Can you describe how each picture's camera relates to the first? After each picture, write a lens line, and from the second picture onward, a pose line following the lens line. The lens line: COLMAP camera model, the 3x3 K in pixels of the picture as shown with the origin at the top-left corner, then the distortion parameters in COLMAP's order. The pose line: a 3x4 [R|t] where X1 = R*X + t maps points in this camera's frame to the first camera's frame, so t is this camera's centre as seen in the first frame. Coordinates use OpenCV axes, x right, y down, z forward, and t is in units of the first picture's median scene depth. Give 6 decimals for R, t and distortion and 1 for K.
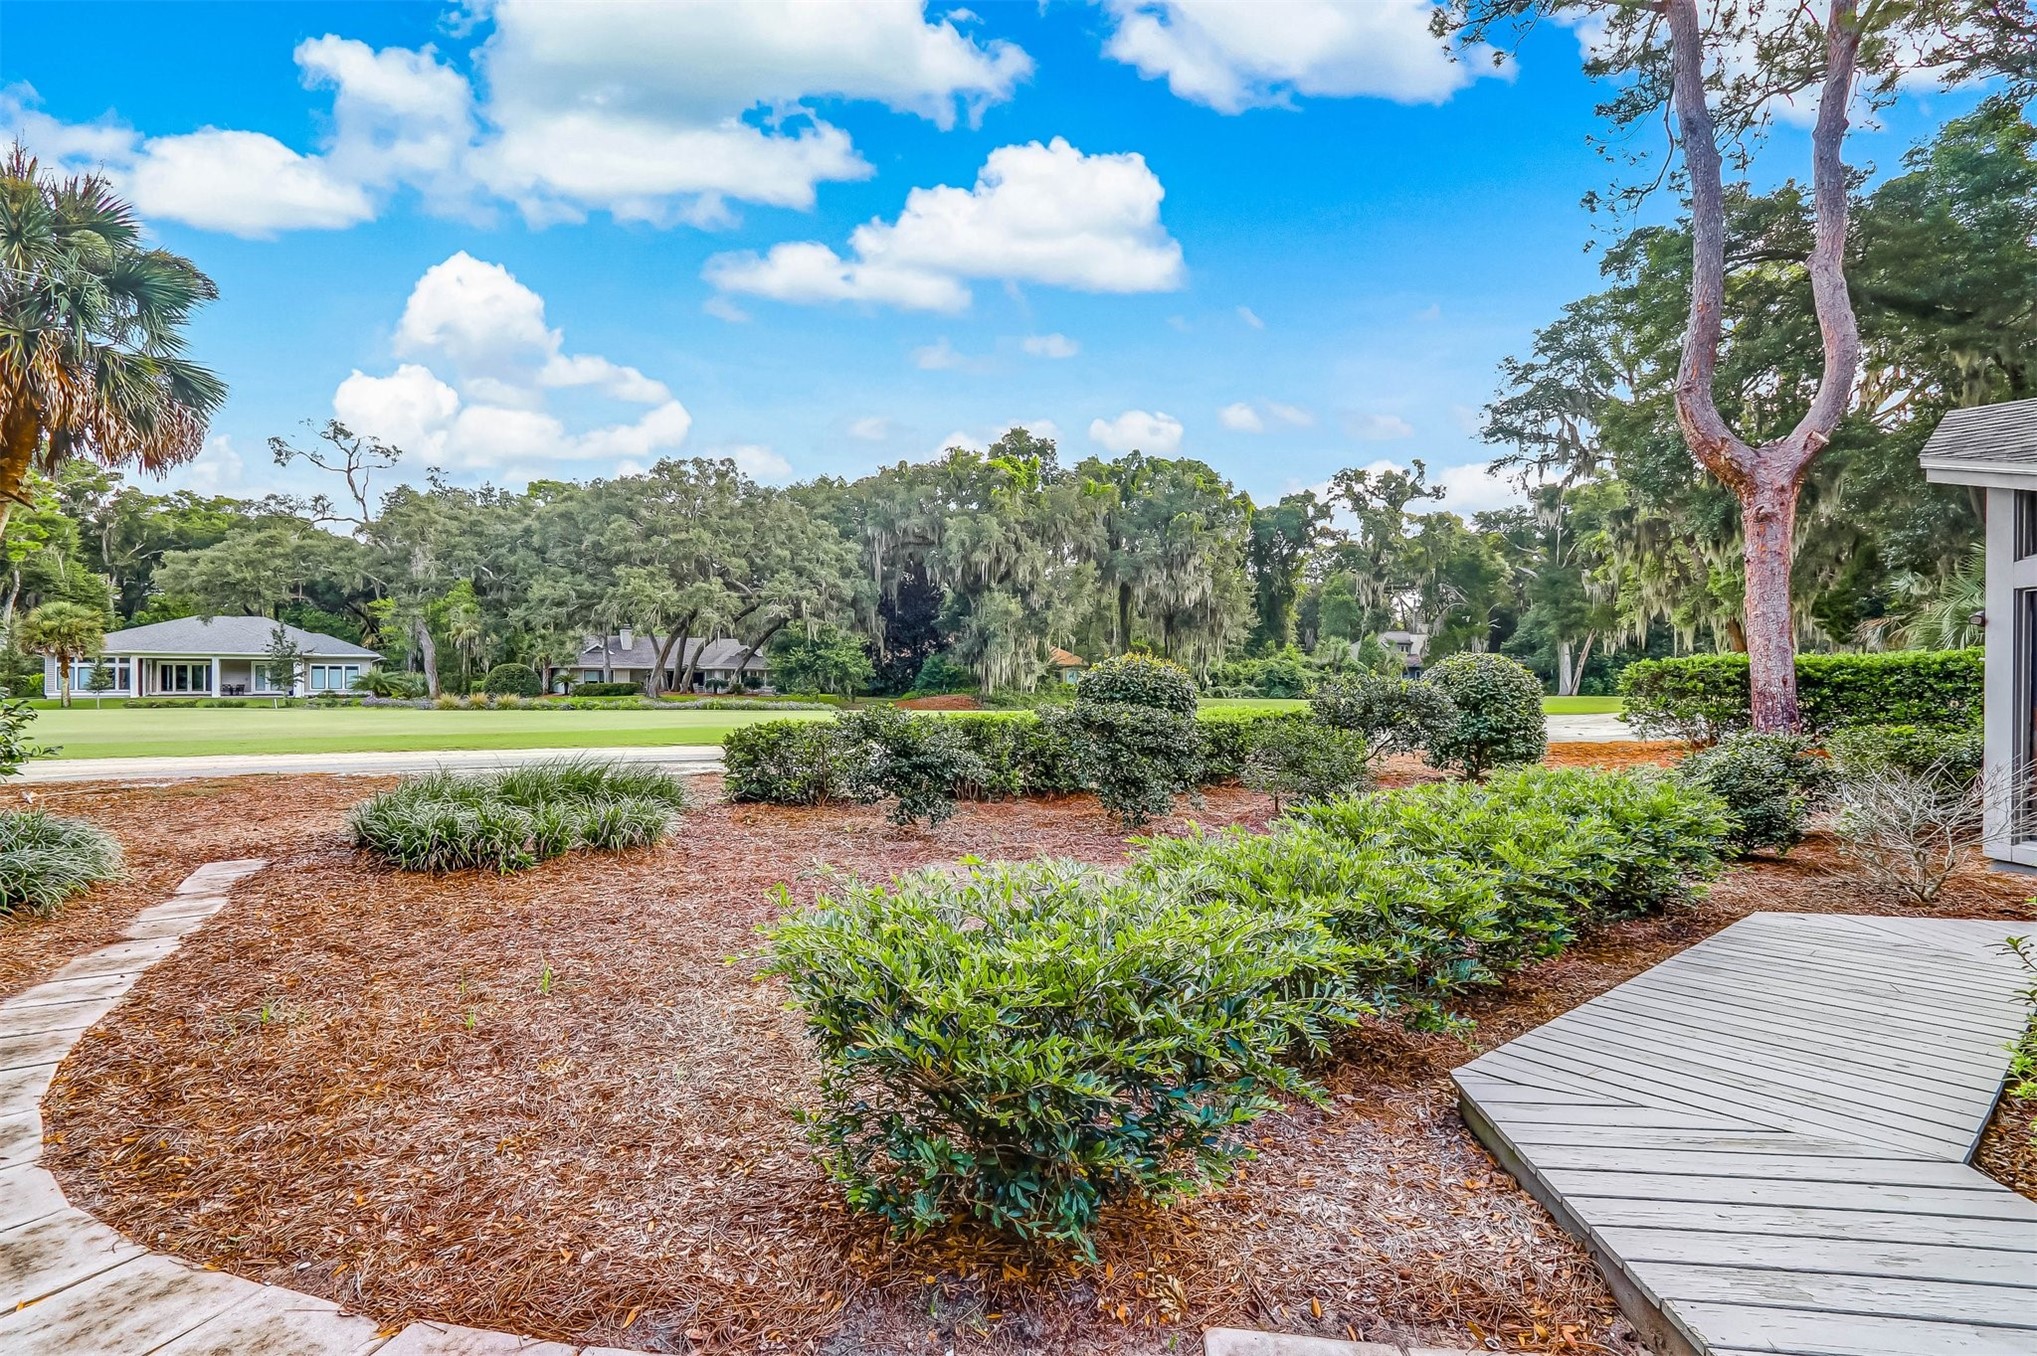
lens RADIAL K [[933.5, 0, 1011.9], [0, 933.5, 681.7], [0, 0, 1]] dist [0.003022, 0.001222]
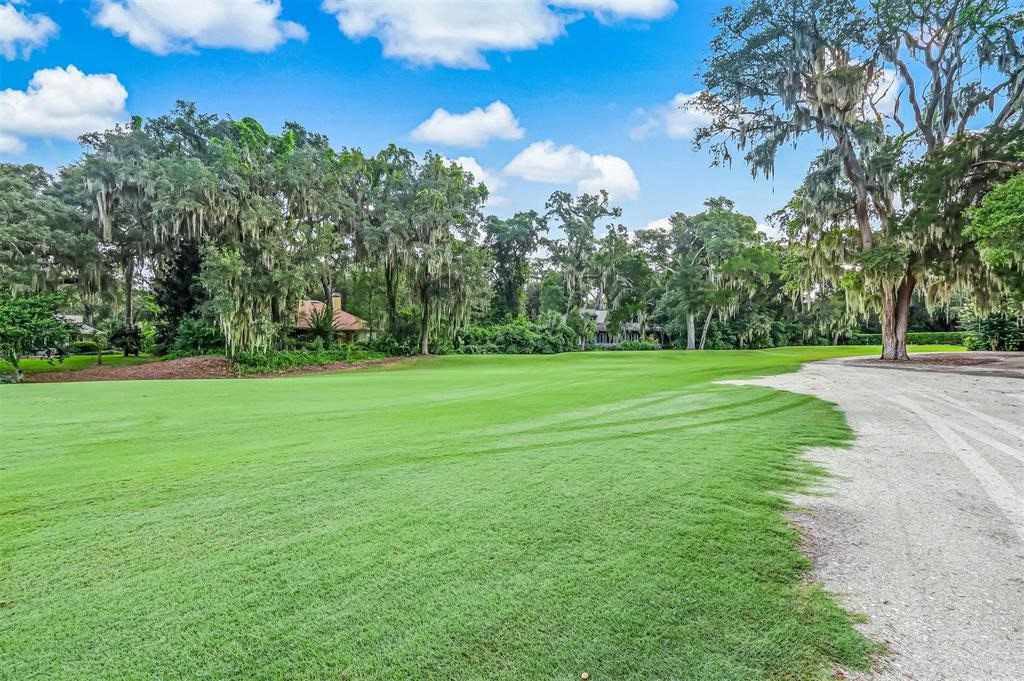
lens RADIAL K [[469.3, 0, 512.4], [0, 469.3, 340.7], [0, 0, 1]] dist [0.003022, 0.001222]
pose [[0.965543, -0.005511, 0.260184, 0.101118], [0.006210, 0.999979, -0.001865, 0.000372], [-0.260168, 0.003416, 0.965557, 0.320919]]
